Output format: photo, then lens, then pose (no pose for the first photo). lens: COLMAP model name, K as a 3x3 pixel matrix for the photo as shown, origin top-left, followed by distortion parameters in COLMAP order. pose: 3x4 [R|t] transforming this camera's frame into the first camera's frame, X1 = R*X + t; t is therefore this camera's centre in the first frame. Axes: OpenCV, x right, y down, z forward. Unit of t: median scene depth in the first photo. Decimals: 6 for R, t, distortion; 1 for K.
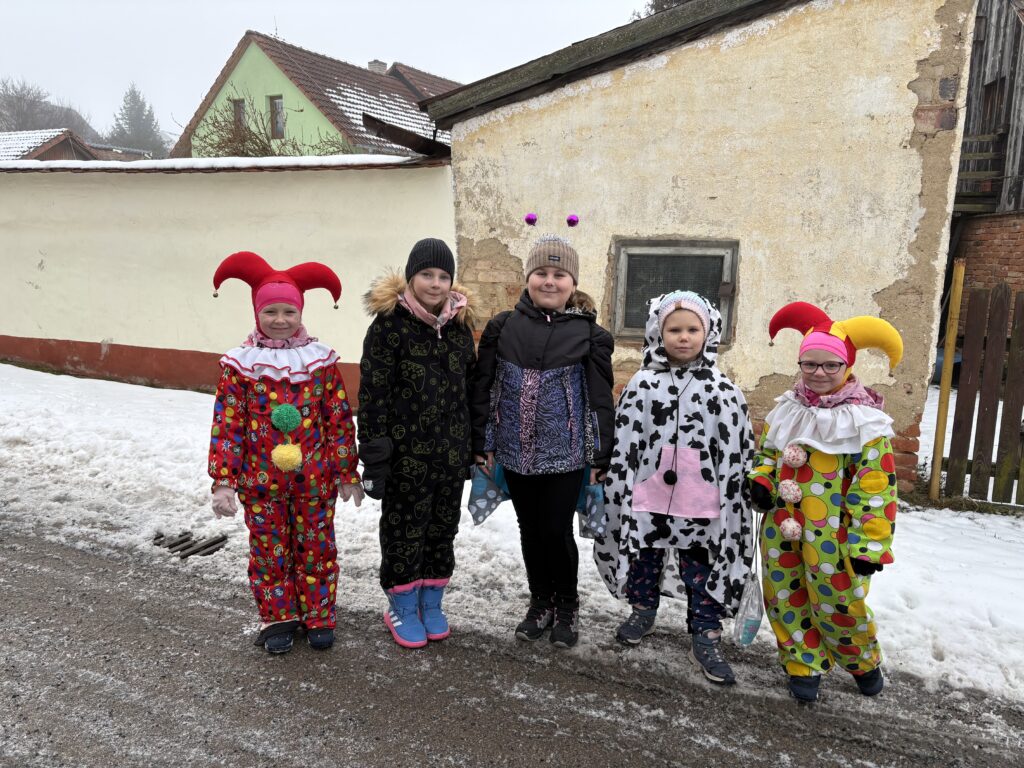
lens RADIAL K [[770.0, 0, 512.9], [0, 770.0, 385.1], [0, 0, 1]] dist [0.035045, -0.040523]
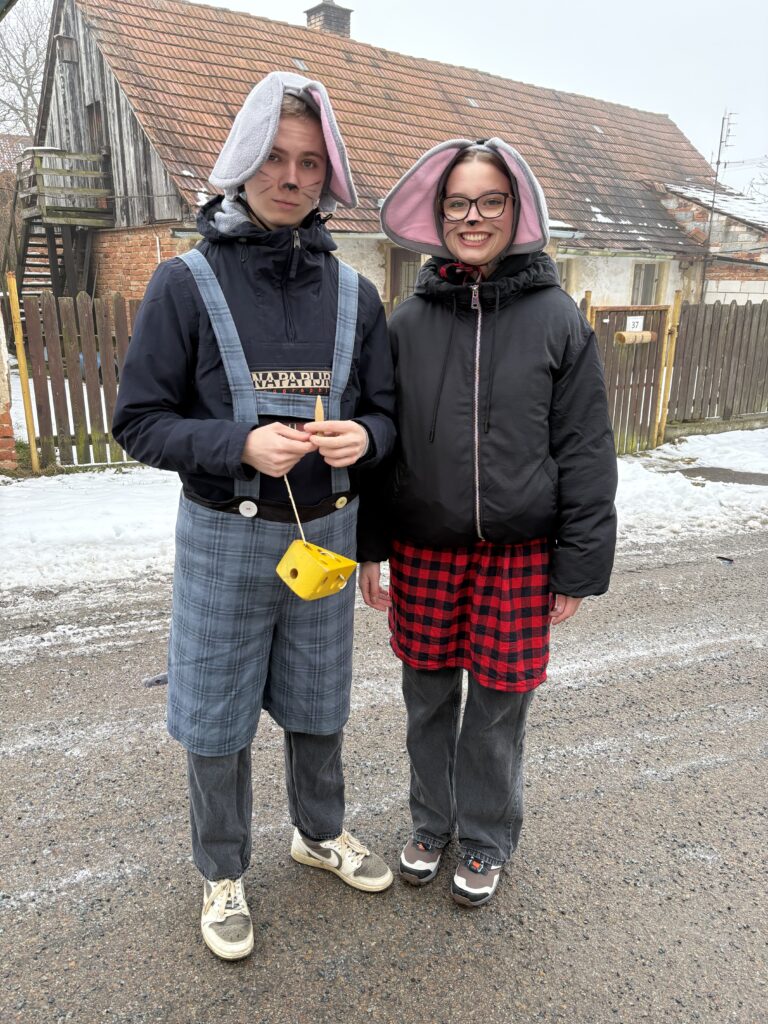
lens RADIAL K [[770.0, 0, 384.4], [0, 770.0, 519.4], [0, 0, 1]] dist [0.035045, -0.040523]
pose [[0.708597, -0.223727, 0.669206, 0.090232], [0.120027, 0.972799, 0.198131, 0.043545], [-0.695330, -0.060072, 0.716176, -0.295207]]
